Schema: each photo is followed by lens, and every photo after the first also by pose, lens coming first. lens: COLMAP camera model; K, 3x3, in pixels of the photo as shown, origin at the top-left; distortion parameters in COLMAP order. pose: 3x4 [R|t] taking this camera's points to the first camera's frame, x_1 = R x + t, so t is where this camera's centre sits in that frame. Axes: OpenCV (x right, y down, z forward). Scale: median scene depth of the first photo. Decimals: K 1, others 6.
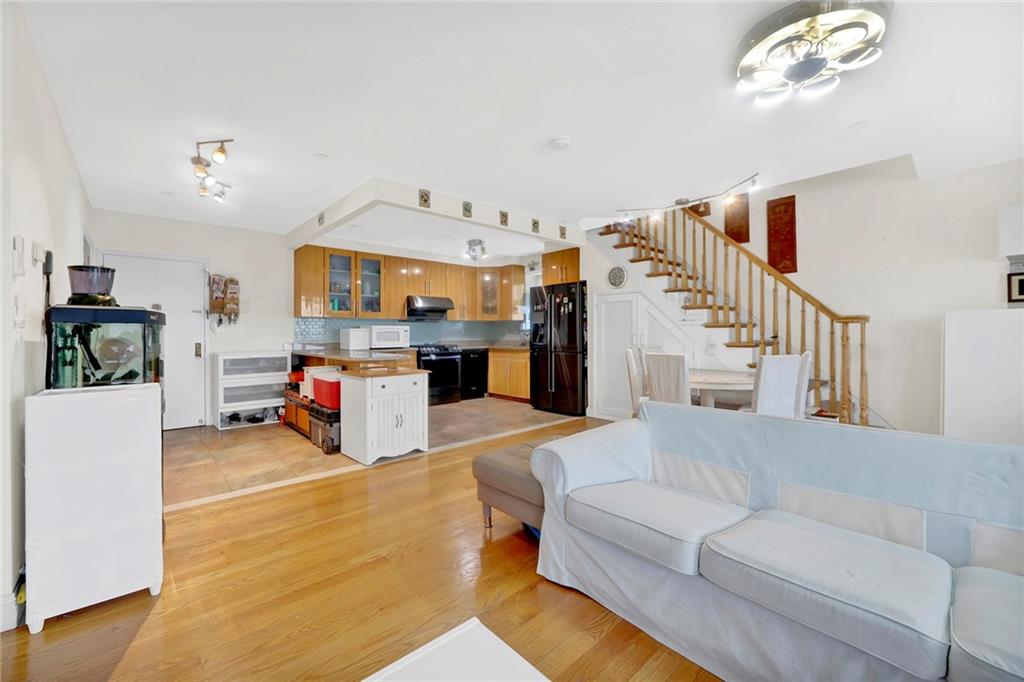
lens RADIAL K [[414.0, 0, 495.6], [0, 414.0, 332.1], [0, 0, 1]] dist [-0.014471, 0.002716]
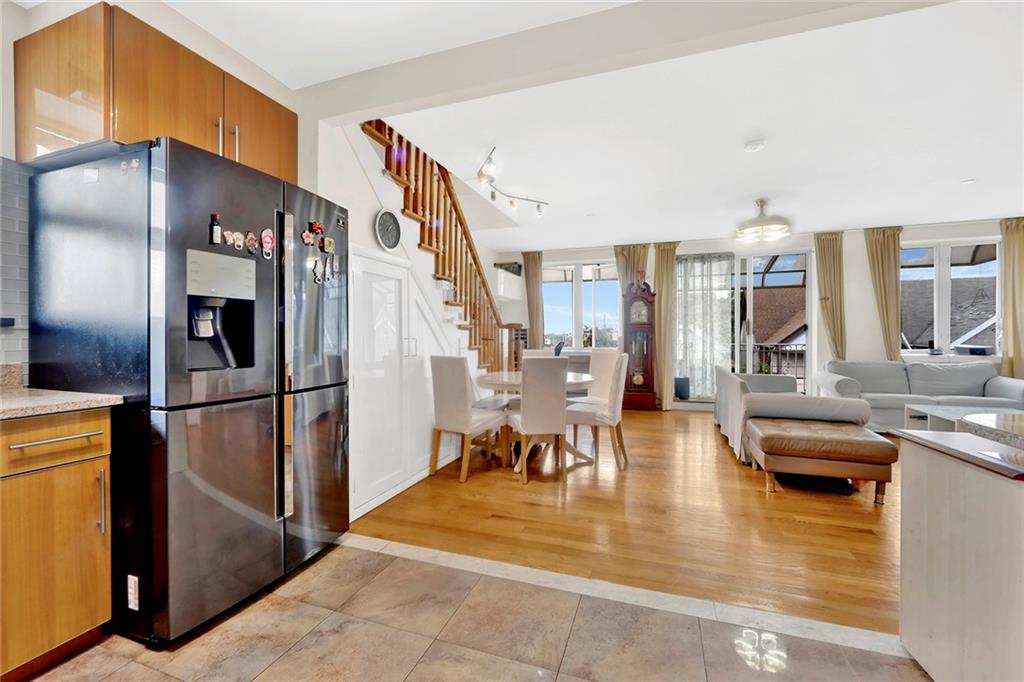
lens RADIAL K [[414.0, 0, 486.4], [0, 414.0, 337.8], [0, 0, 1]] dist [-0.014471, 0.002716]
pose [[-0.451174, -0.001035, 0.892435, -0.239675], [-0.001777, 0.999998, 0.000261, 0.005801], [-0.892434, -0.001468, -0.451175, 1.111349]]
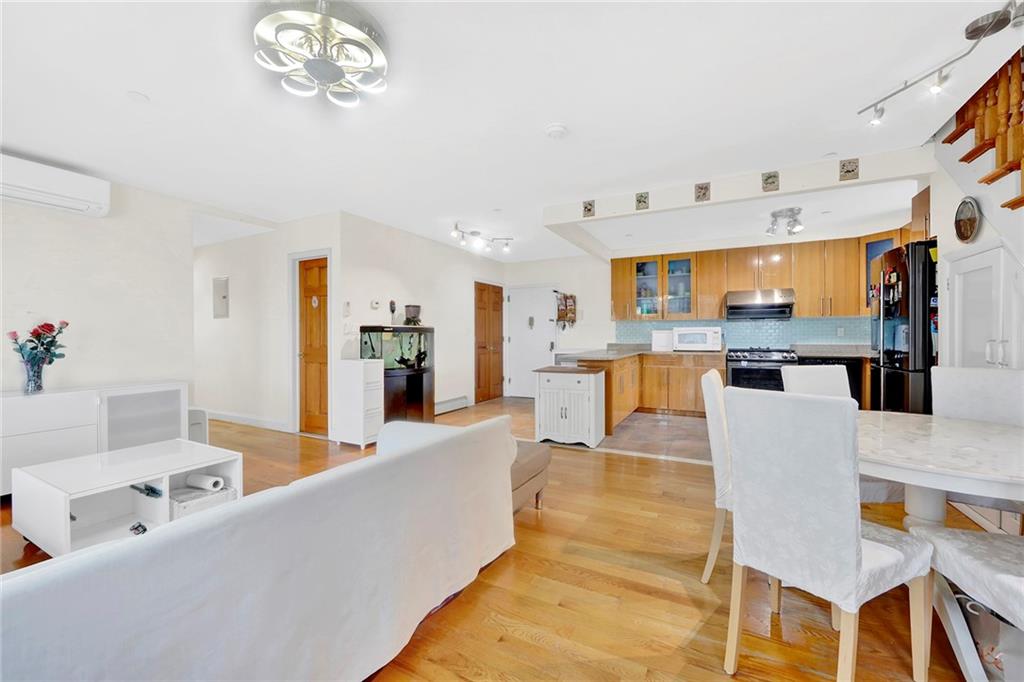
lens RADIAL K [[414.0, 0, 503.5], [0, 414.0, 338.6], [0, 0, 1]] dist [-0.014471, 0.002716]
pose [[0.358143, 0.008000, -0.933632, 0.544089], [0.006842, 0.999914, 0.011192, -0.003557], [0.933642, -0.010396, 0.358058, 0.309804]]
